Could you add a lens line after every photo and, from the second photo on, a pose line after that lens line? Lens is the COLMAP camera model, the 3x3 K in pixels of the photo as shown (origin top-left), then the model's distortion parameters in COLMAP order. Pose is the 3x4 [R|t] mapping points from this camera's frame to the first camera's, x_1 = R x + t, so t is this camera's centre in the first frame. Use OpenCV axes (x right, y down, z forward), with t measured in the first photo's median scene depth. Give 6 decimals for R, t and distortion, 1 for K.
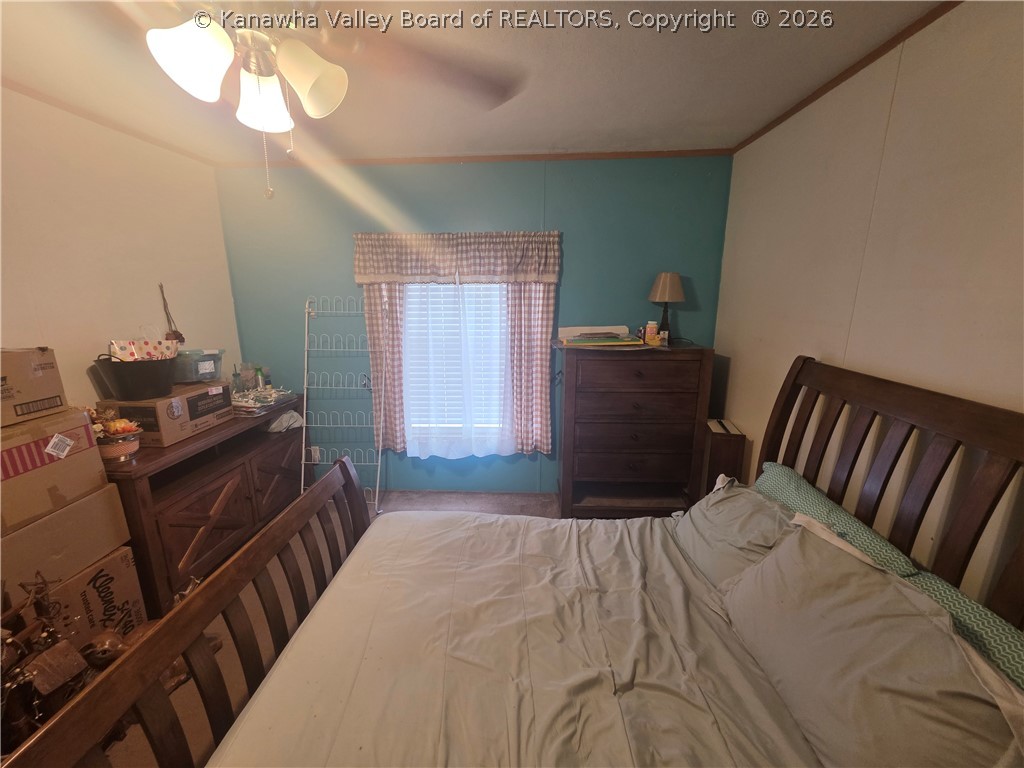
lens RADIAL K [[408.5, 0, 515.7], [0, 408.5, 384.2], [0, 0, 1]] dist [0.000957, 0.001063]
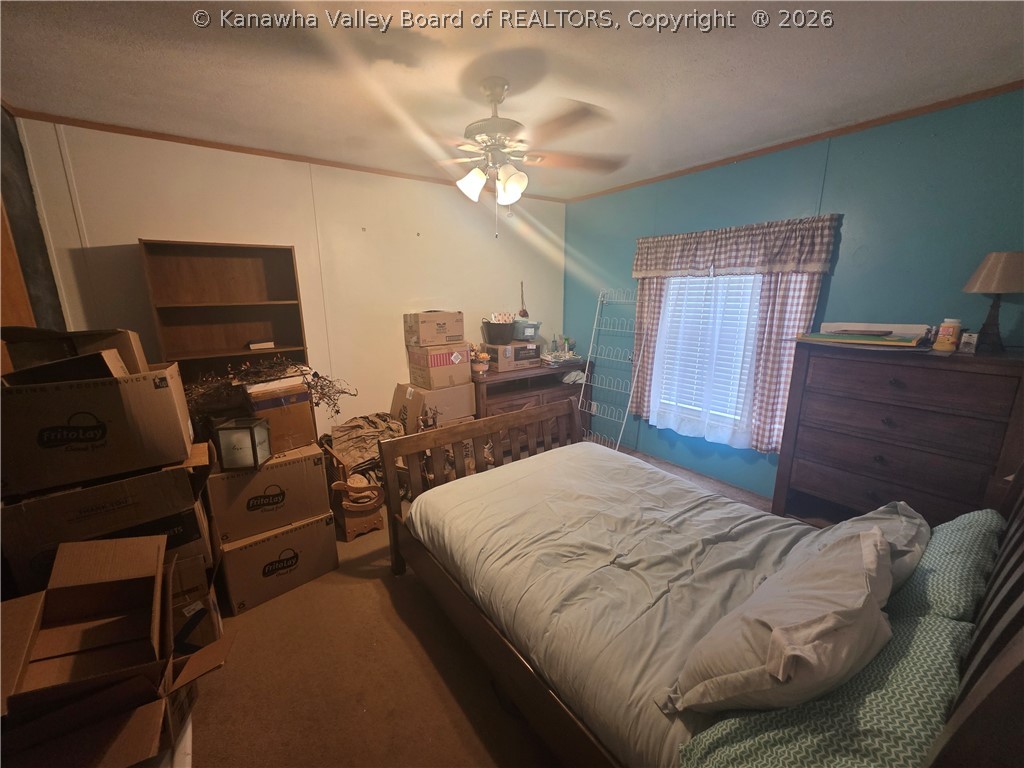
lens RADIAL K [[408.5, 0, 507.3], [0, 408.5, 386.3], [0, 0, 1]] dist [0.000957, 0.001063]
pose [[0.628150, 0.175650, -0.758007, 0.398883], [-0.166376, 0.981976, 0.089676, 0.034815], [0.760097, 0.069784, 0.646052, -0.096728]]
